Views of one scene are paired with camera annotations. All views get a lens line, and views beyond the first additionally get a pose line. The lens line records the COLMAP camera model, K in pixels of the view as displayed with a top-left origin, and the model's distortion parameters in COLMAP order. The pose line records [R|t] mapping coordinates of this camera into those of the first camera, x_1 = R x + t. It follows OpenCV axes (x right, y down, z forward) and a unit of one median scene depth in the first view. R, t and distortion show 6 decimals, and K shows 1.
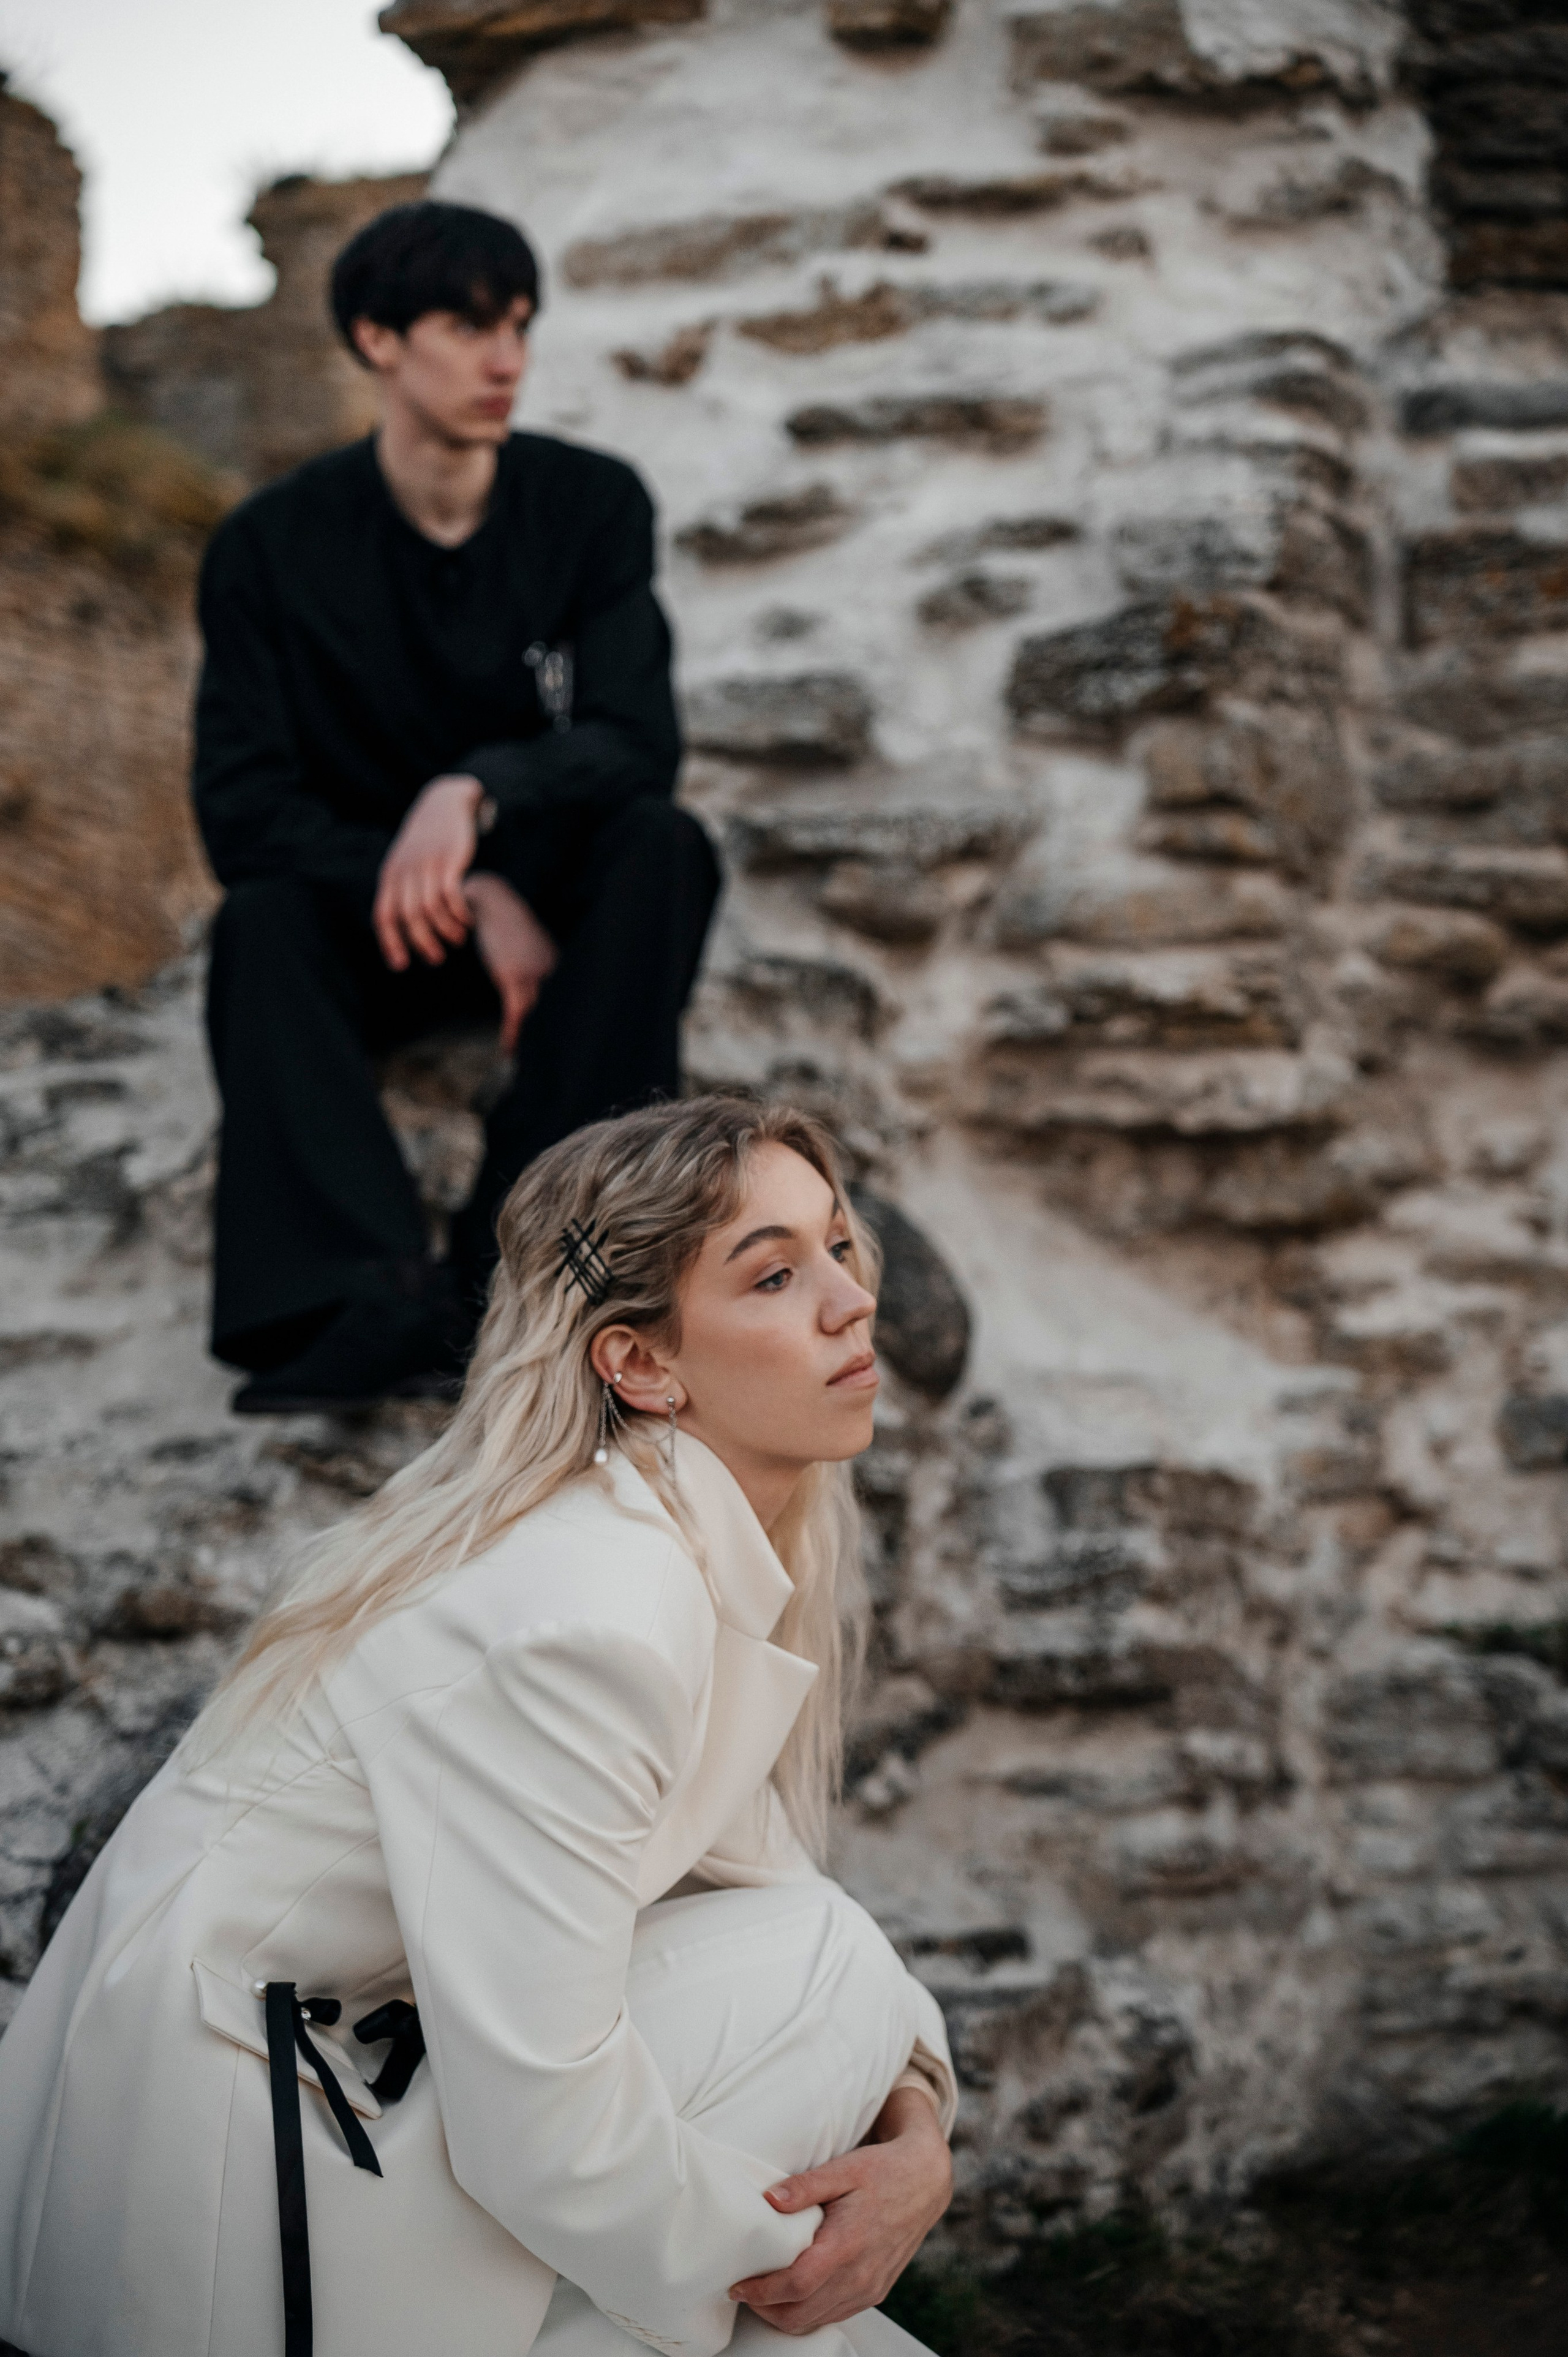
lens RADIAL K [[4995.8, 0, 786.1], [0, 4995.8, 1178.9], [0, 0, 1]] dist [-0.000480, 0.000000]
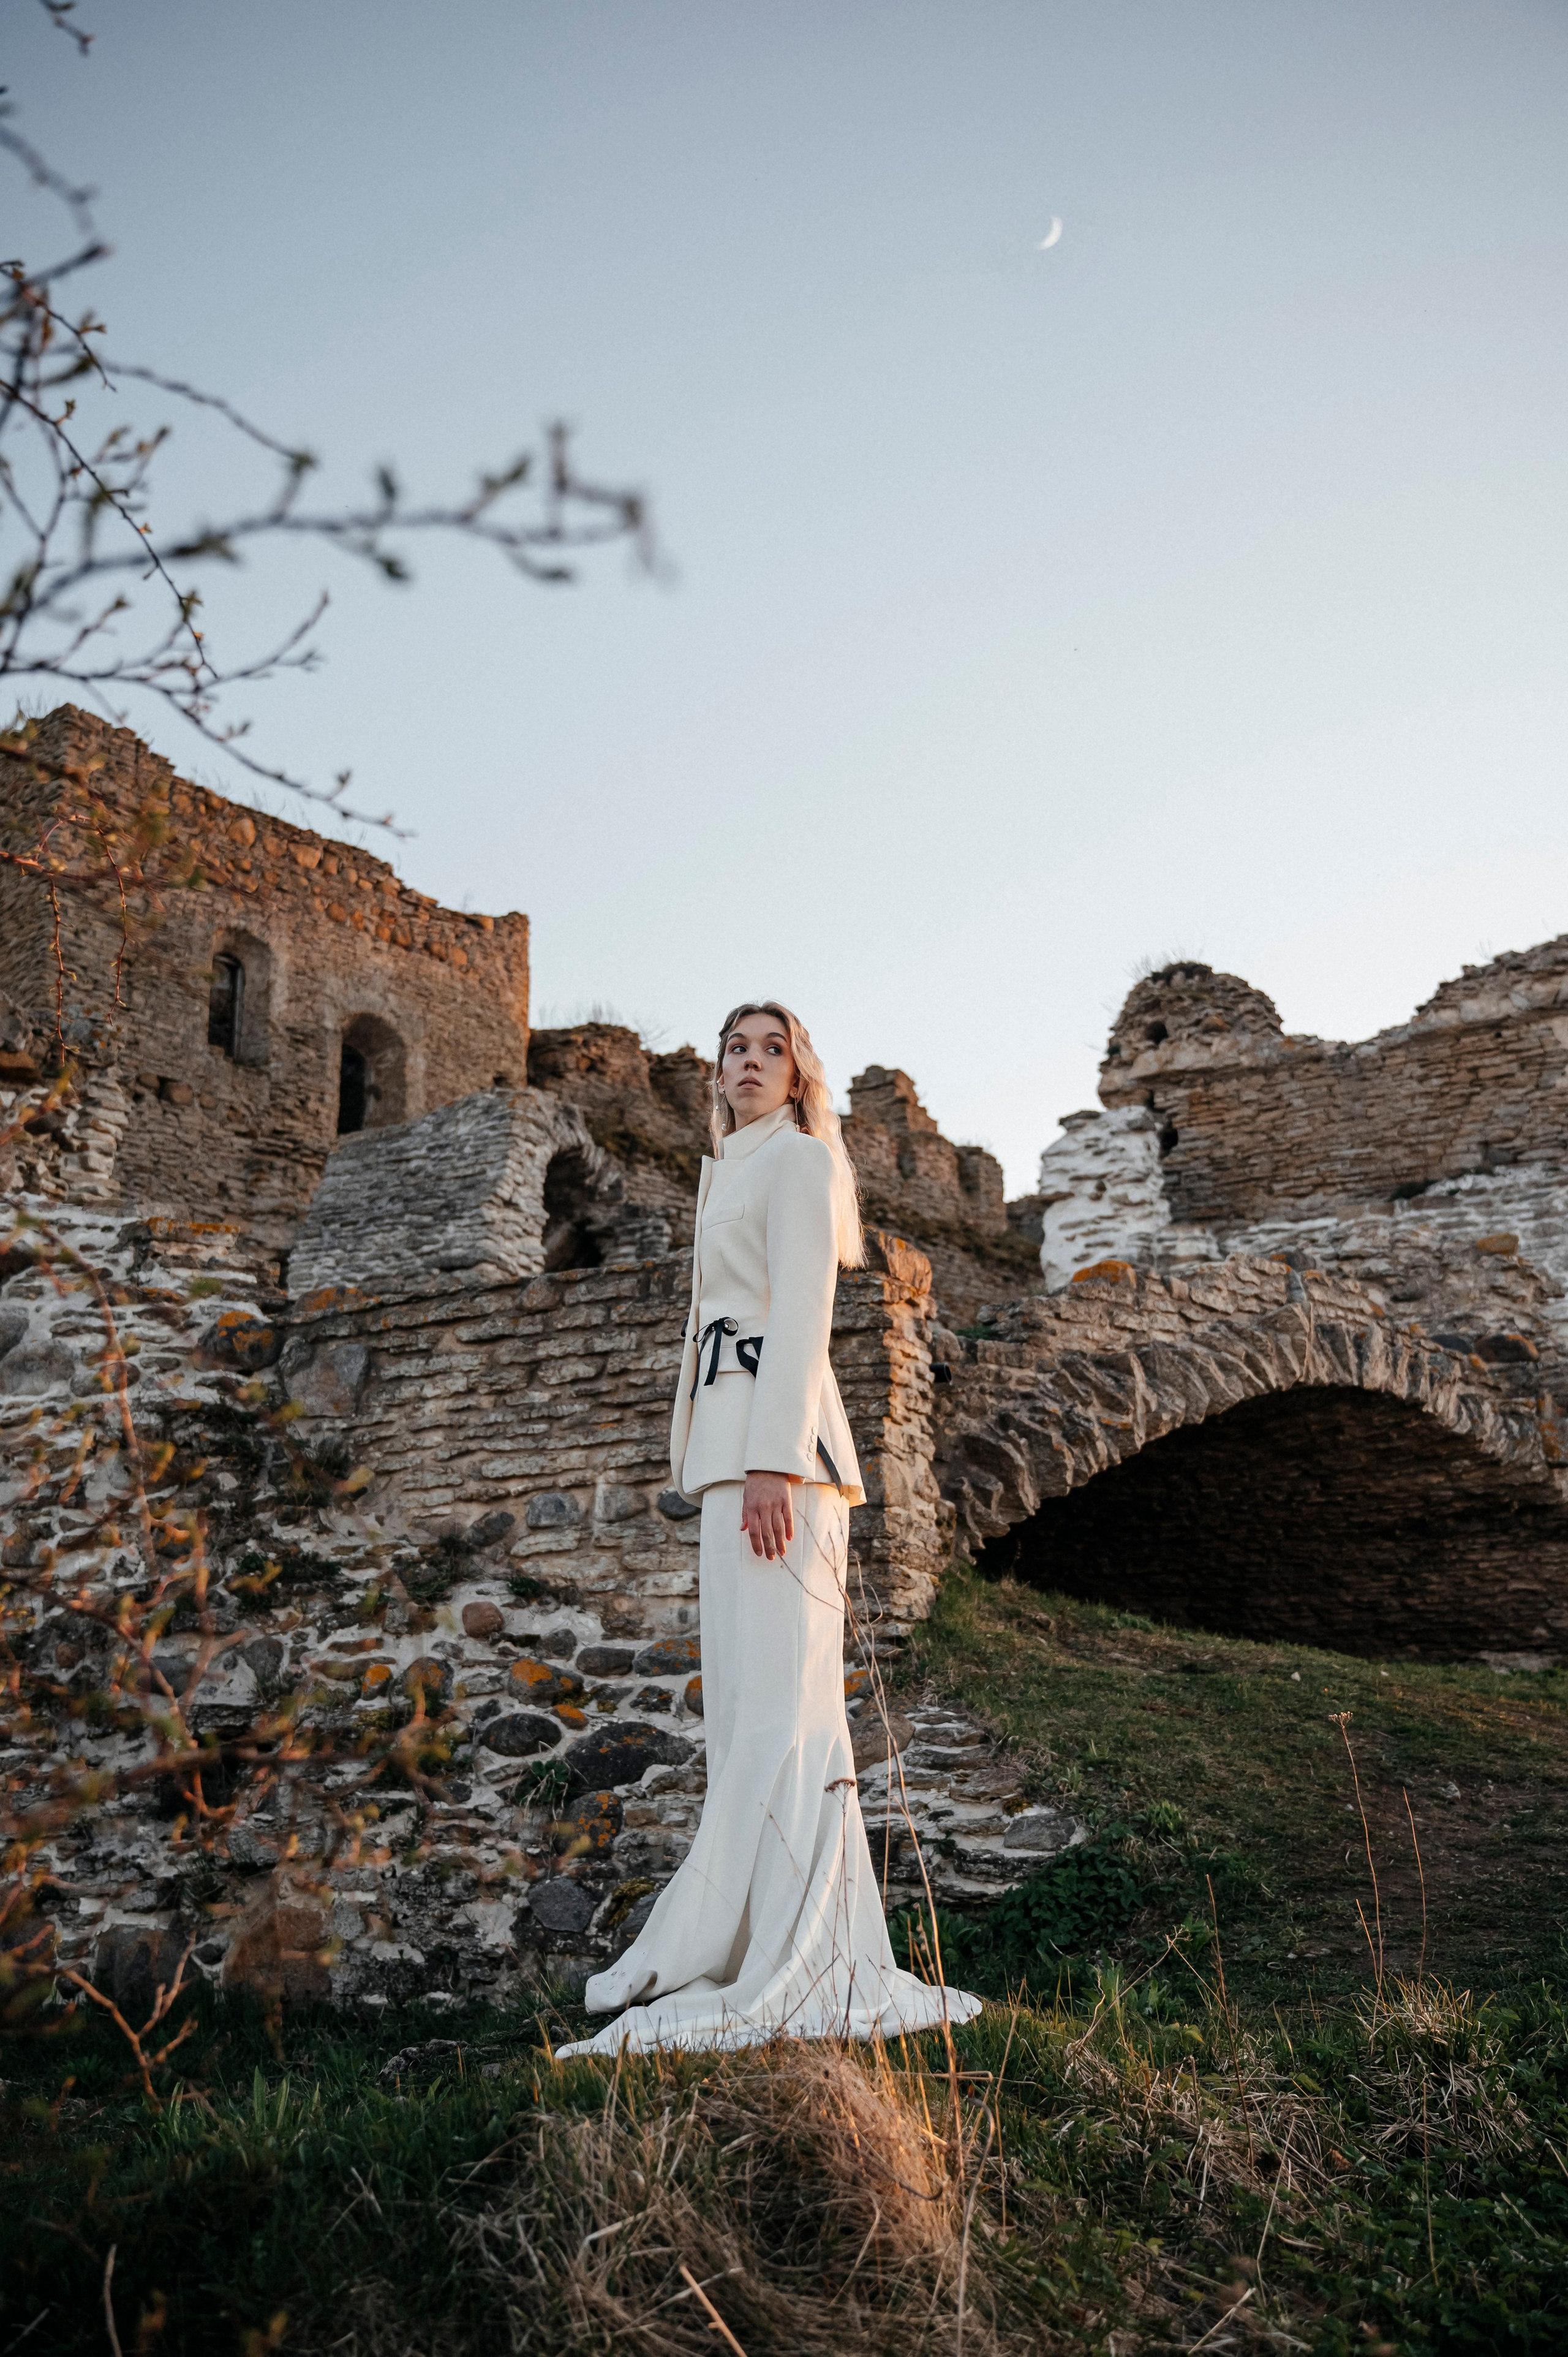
lens RADIAL K [[2097.8, 0, 786.0], [0, 2097.8, 1179.6], [0, 0, 1]] dist [-0.005929, -0.000532]
pose [[0.969454, -0.054077, -0.239238, 0.366322], [0.014697, 0.986447, -0.163421, 0.315019], [0.244833, 0.154913, 0.957110, -2.558034]]
